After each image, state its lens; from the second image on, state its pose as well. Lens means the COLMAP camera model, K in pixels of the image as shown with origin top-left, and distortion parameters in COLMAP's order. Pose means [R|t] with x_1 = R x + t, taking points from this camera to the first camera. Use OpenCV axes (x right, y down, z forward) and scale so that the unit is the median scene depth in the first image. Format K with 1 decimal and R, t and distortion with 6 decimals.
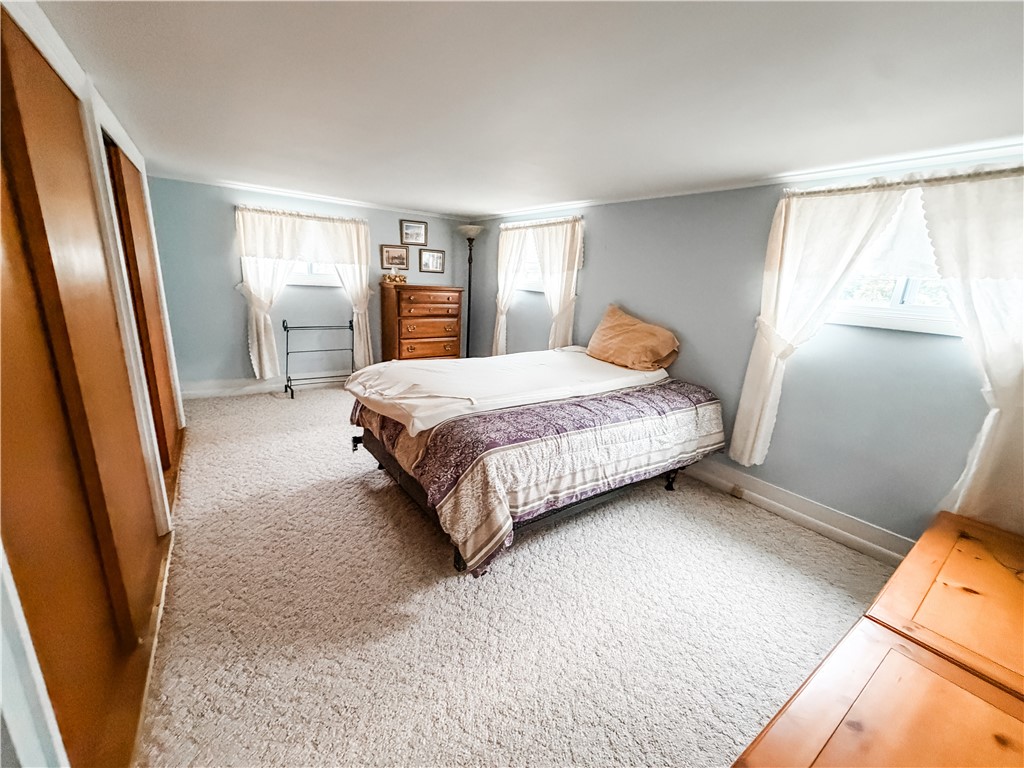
lens RADIAL K [[408.3, 0, 510.6], [0, 408.3, 387.3], [0, 0, 1]] dist [-0.002238, 0.000245]
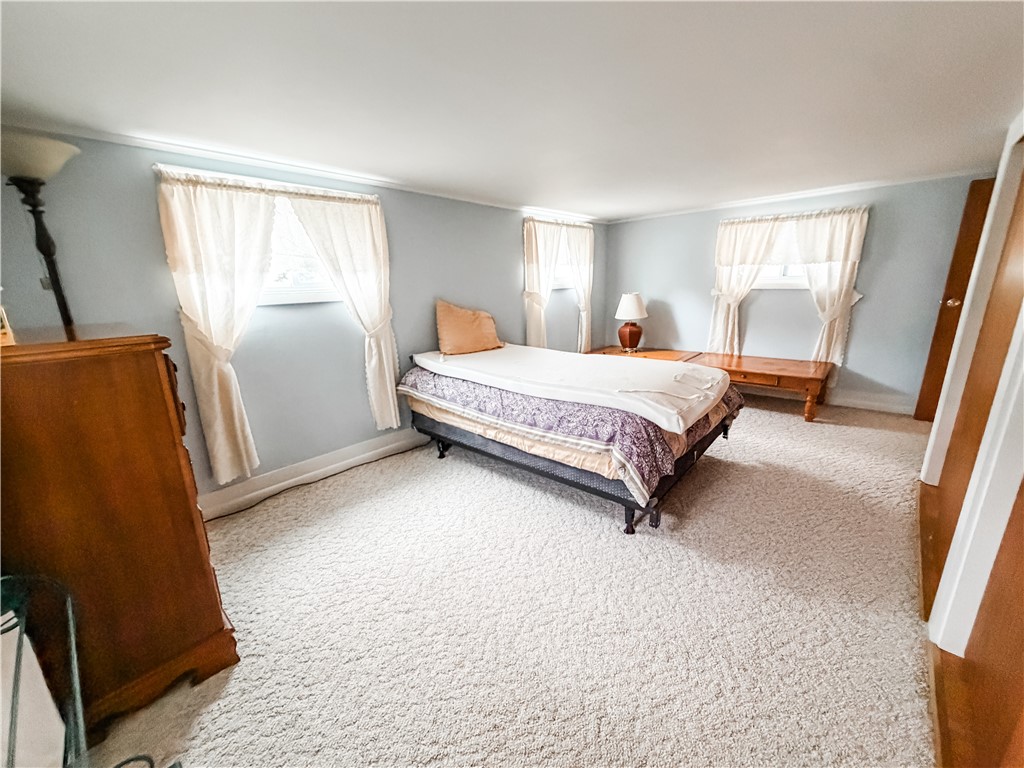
lens RADIAL K [[408.3, 0, 510.5], [0, 408.3, 380.9], [0, 0, 1]] dist [-0.002238, 0.000245]
pose [[-0.218433, -0.296215, 0.929809, -0.984111], [0.259779, 0.900785, 0.347996, -0.422895], [-0.940639, 0.317558, -0.119810, 1.328316]]
